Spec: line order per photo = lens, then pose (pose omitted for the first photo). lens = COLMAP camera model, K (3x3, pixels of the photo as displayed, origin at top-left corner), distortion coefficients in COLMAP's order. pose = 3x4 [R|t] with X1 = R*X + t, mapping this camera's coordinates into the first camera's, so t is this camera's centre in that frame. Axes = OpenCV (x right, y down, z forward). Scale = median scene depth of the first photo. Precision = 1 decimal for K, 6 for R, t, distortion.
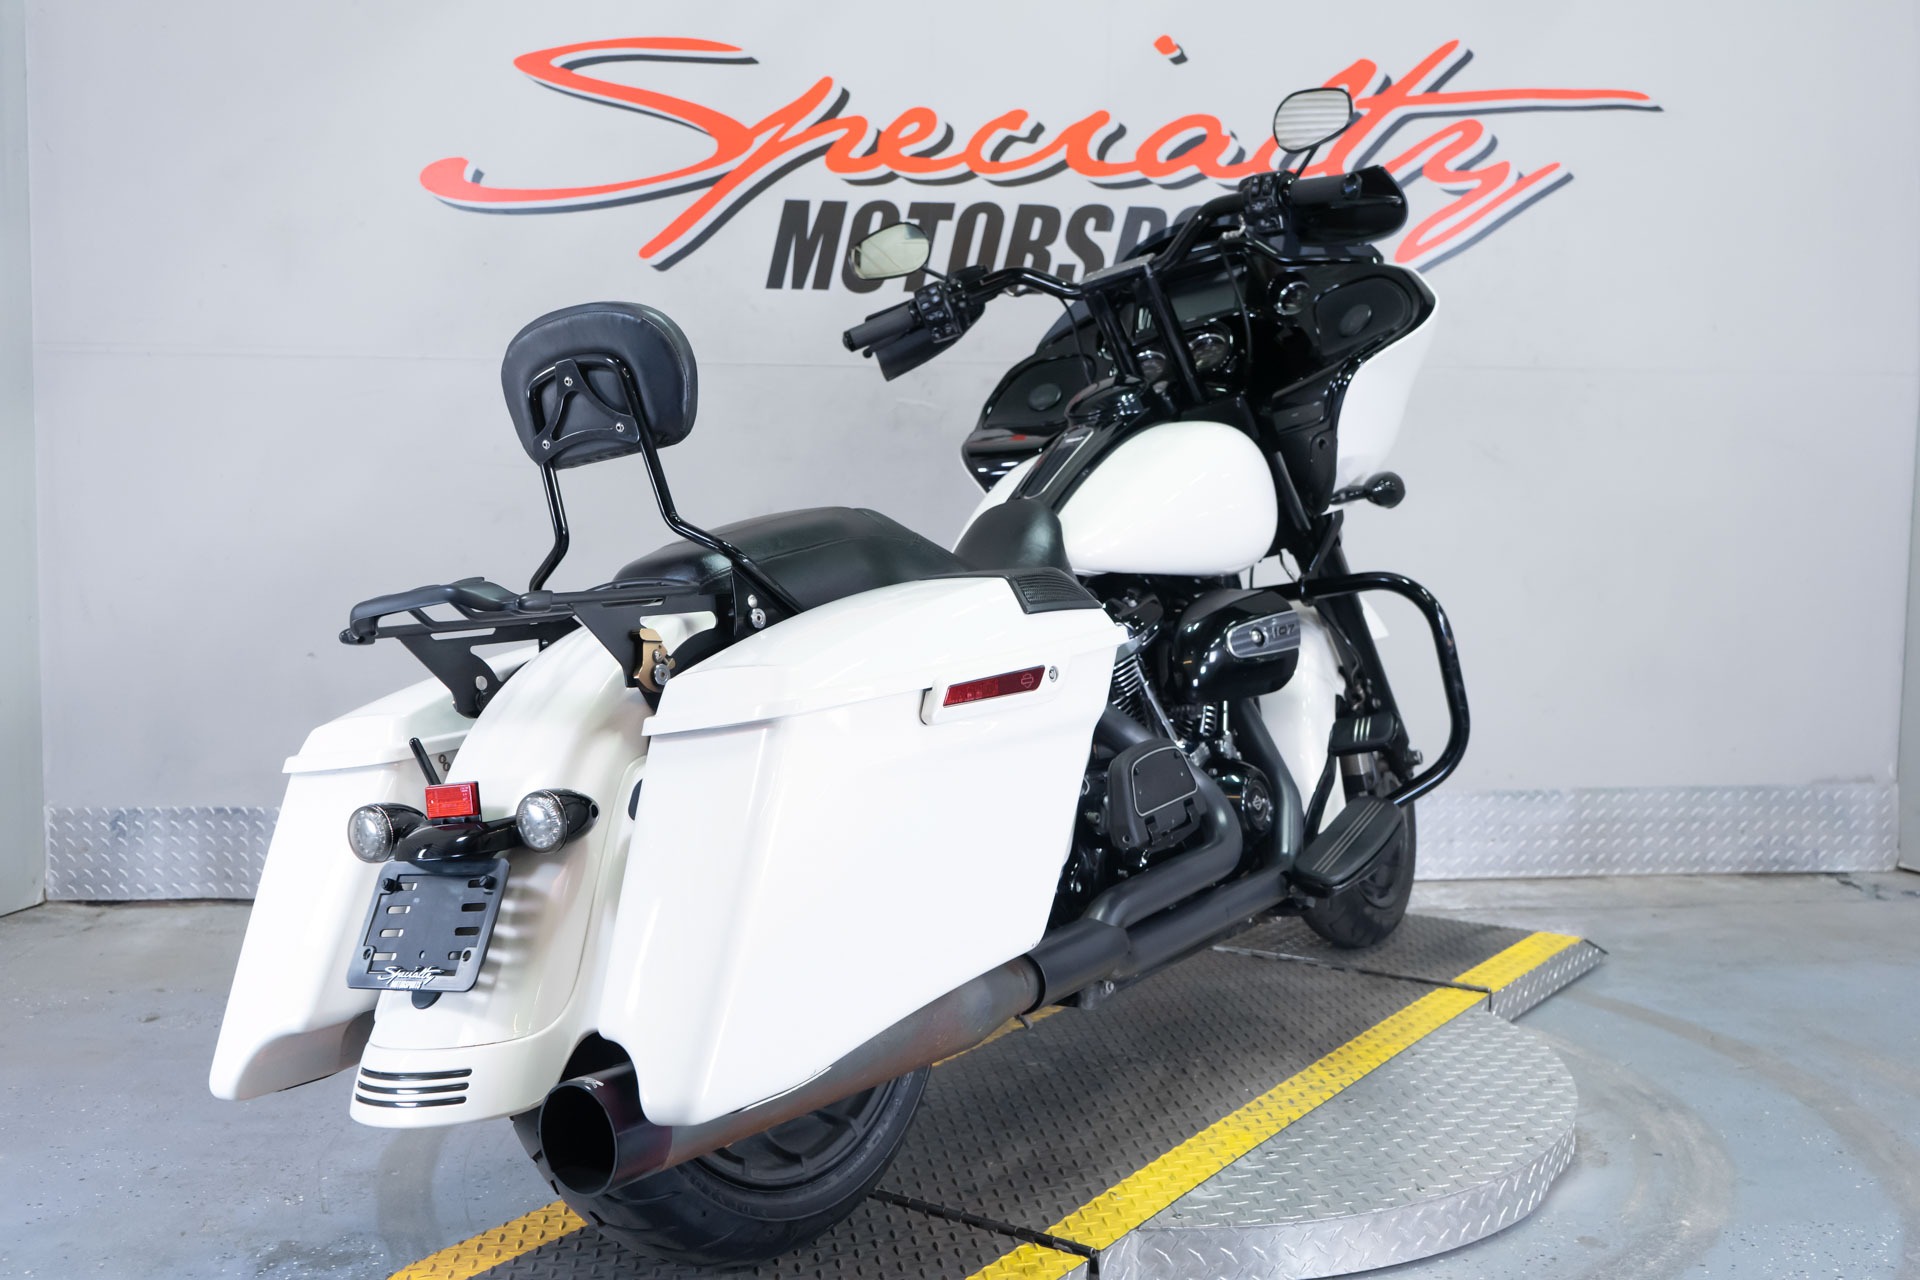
lens RADIAL K [[1910.4, 0, 960.0], [0, 1910.4, 640.0], [0, 0, 1]] dist [0.003671, 0.030776]
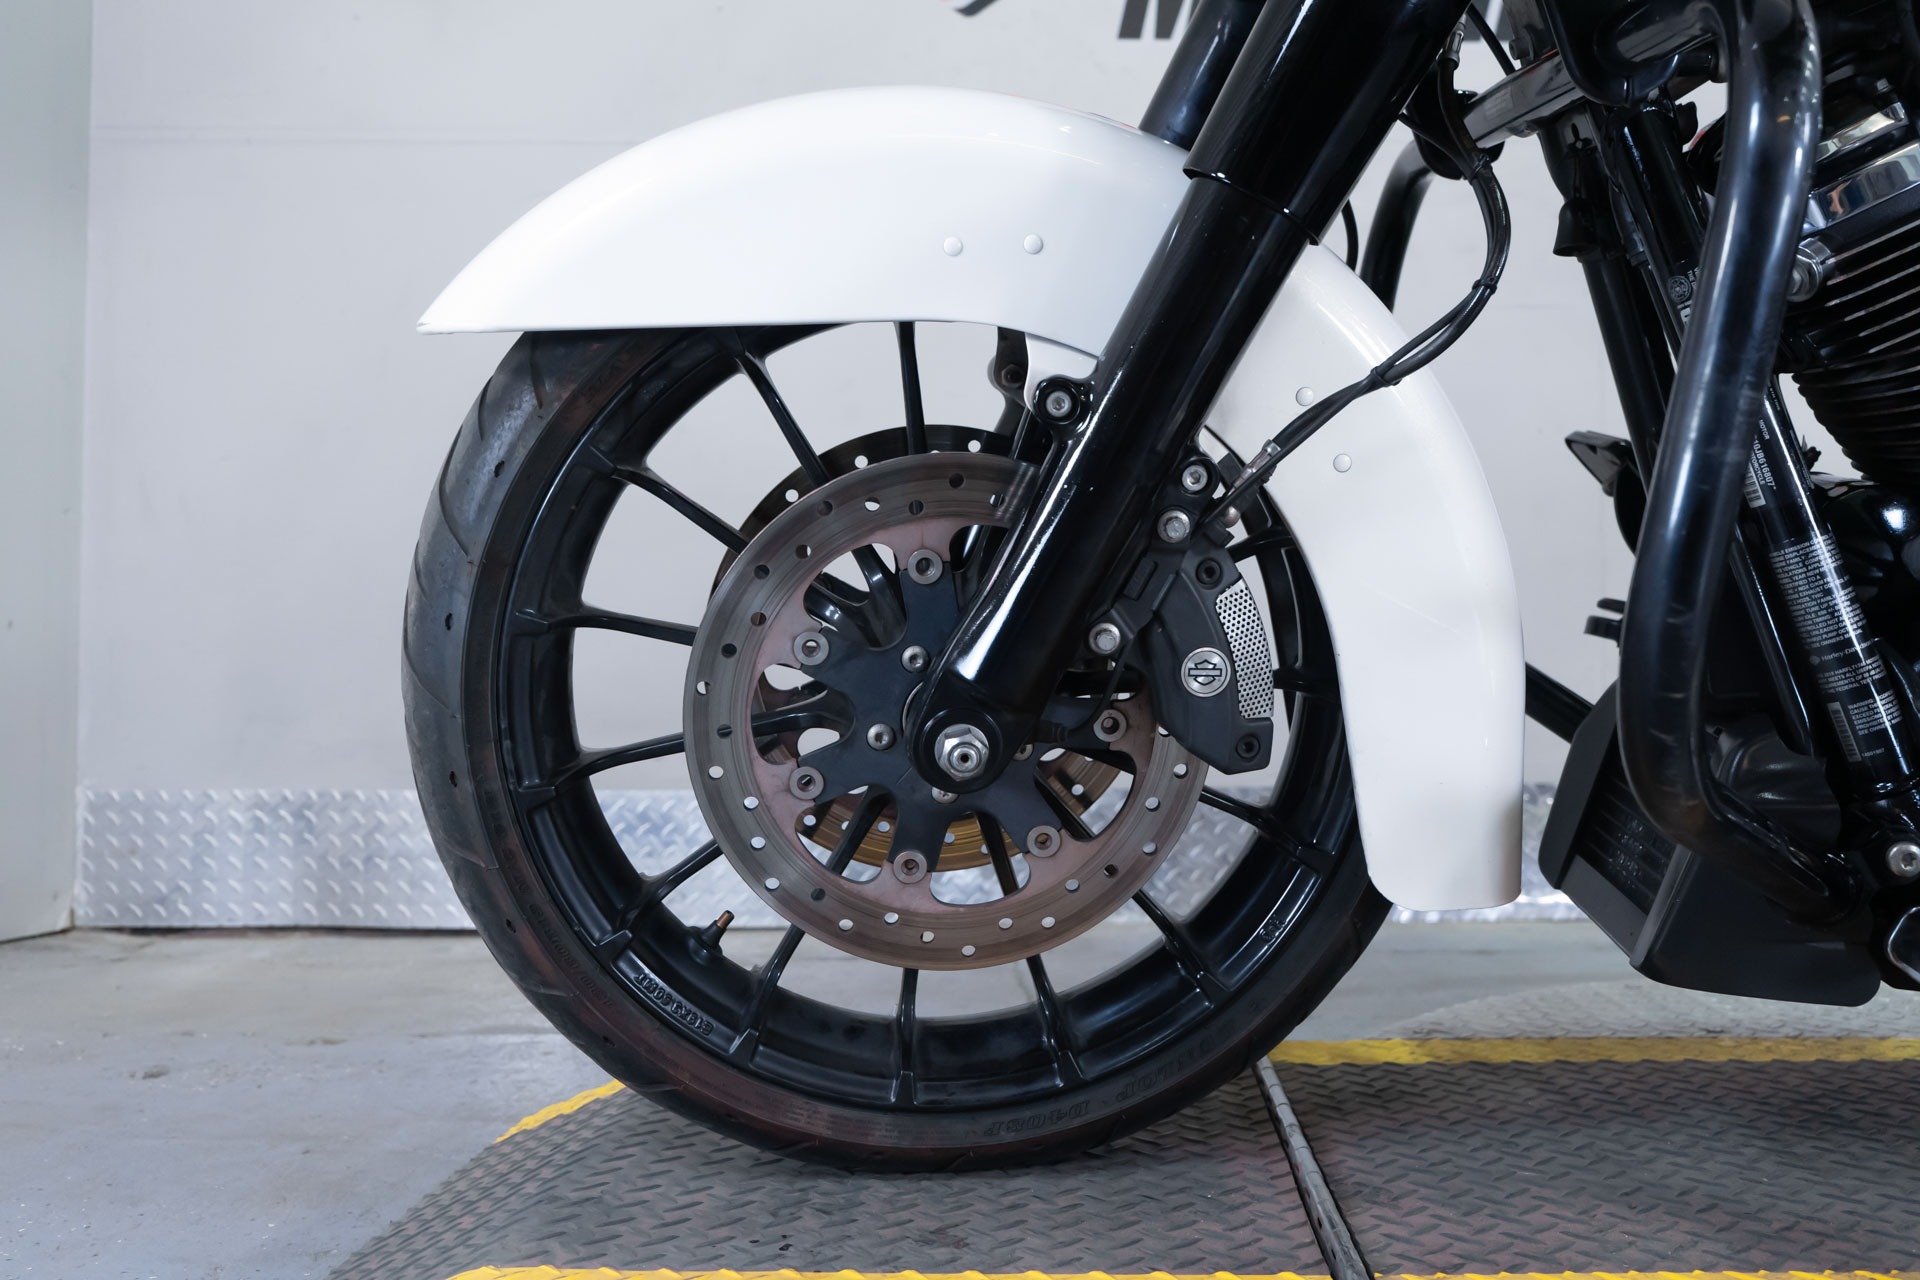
lens RADIAL K [[1792.2, 0, 960.0], [0, 1792.2, 640.0], [0, 0, 1]] dist [0.014615, 0.001063]
pose [[0.997297, -0.005469, -0.073266, -0.112388], [-0.001872, 0.995010, -0.099758, 0.097420], [0.073446, 0.099625, 0.992311, 0.372748]]
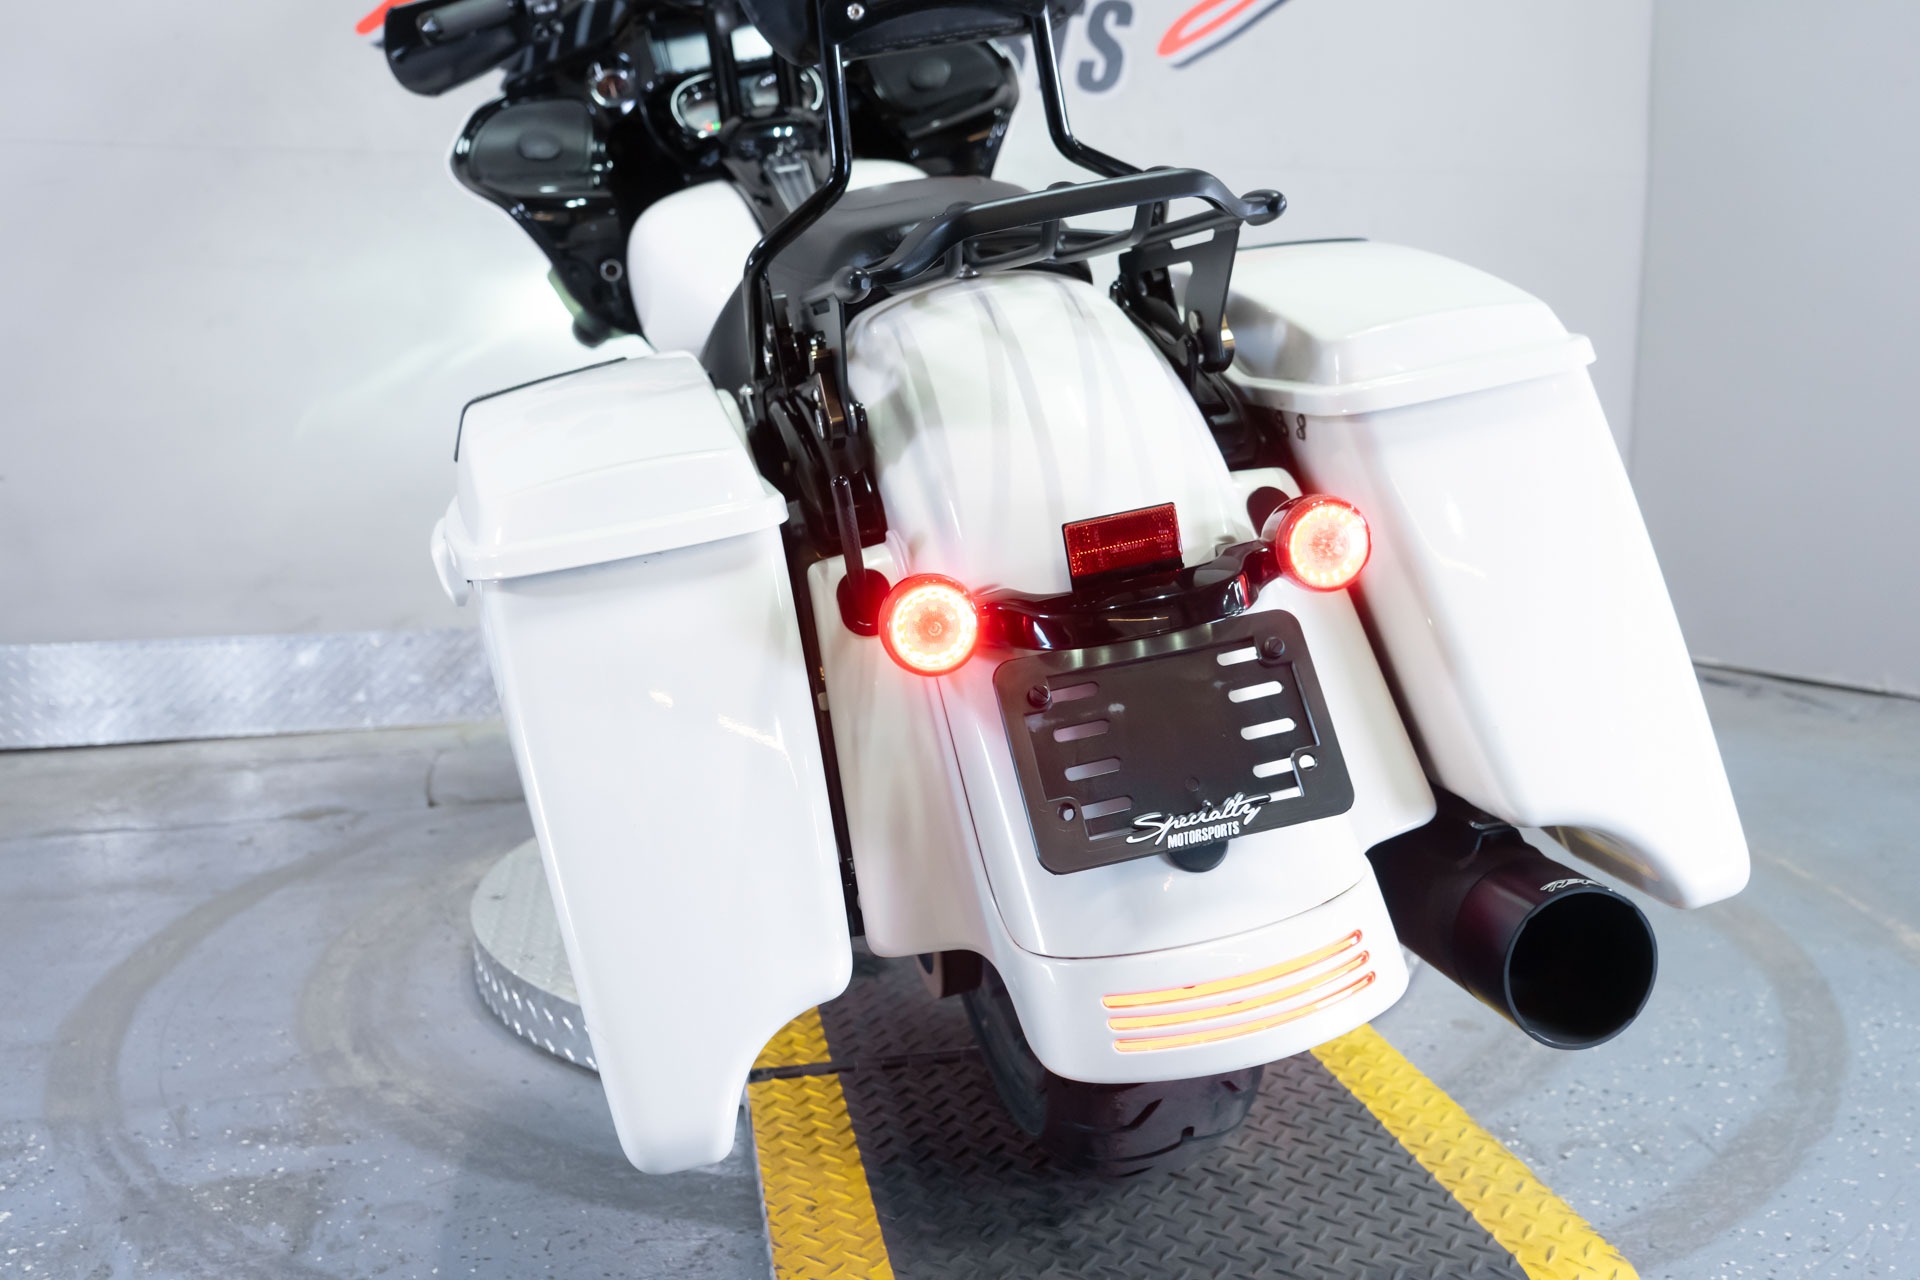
lens RADIAL K [[1671.2, 0, 960.0], [0, 1671.2, 640.0], [0, 0, 1]] dist [0.003097, -0.000909]
pose [[0.988493, -0.035647, 0.147007, -0.010314], [0.025394, 0.997150, 0.071042, 0.039207], [-0.149120, -0.066491, 0.986581, 0.149230]]
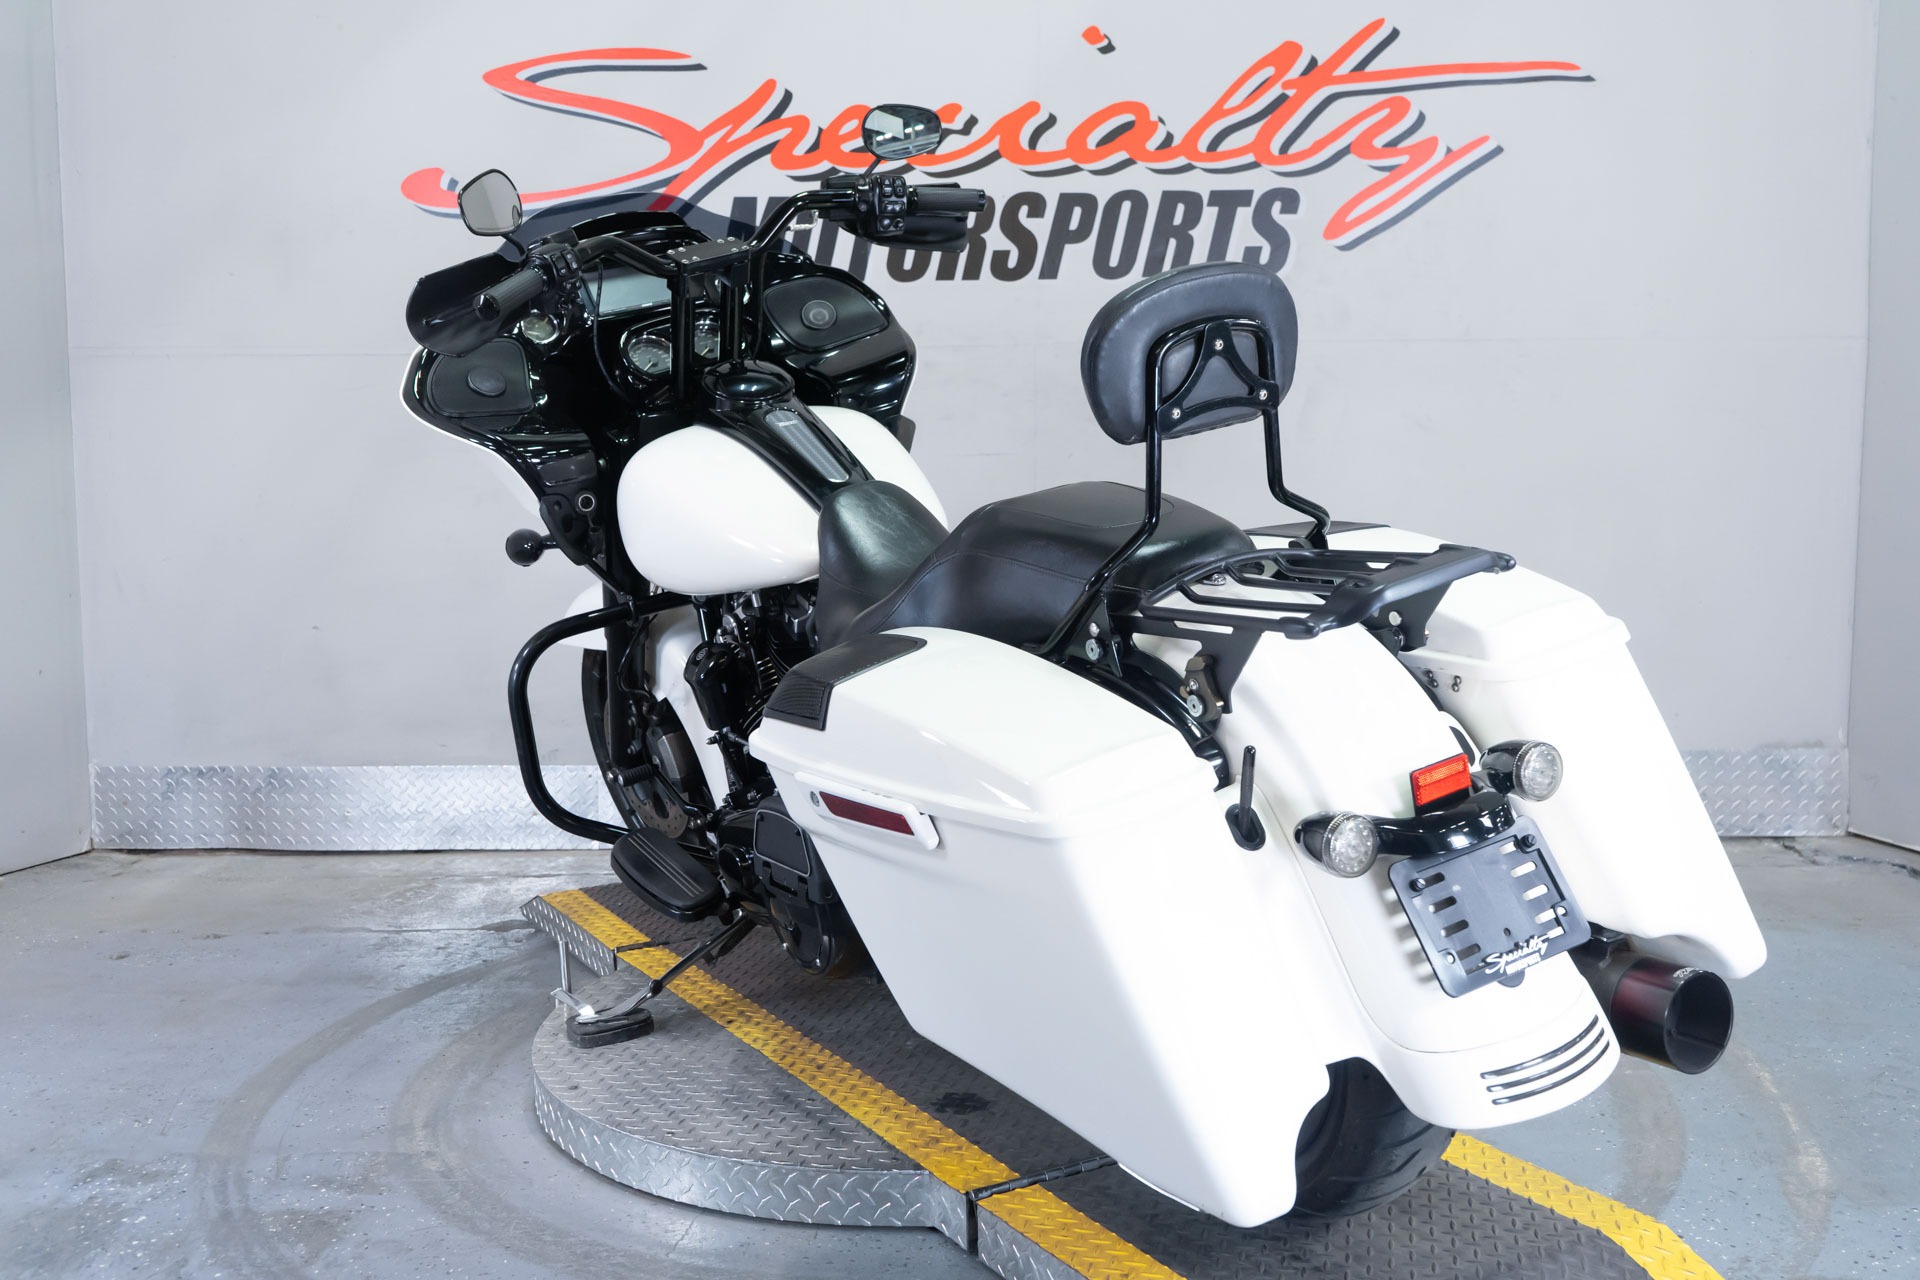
lens RADIAL K [[1816.2, 0, 960.0], [0, 1816.2, 640.0], [0, 0, 1]] dist [0.006768, 0.002078]
pose [[0.993366, -0.004154, -0.114923, 0.147346], [0.006339, 0.999806, 0.018651, -0.002375], [0.114823, -0.019256, 0.993199, 0.006940]]
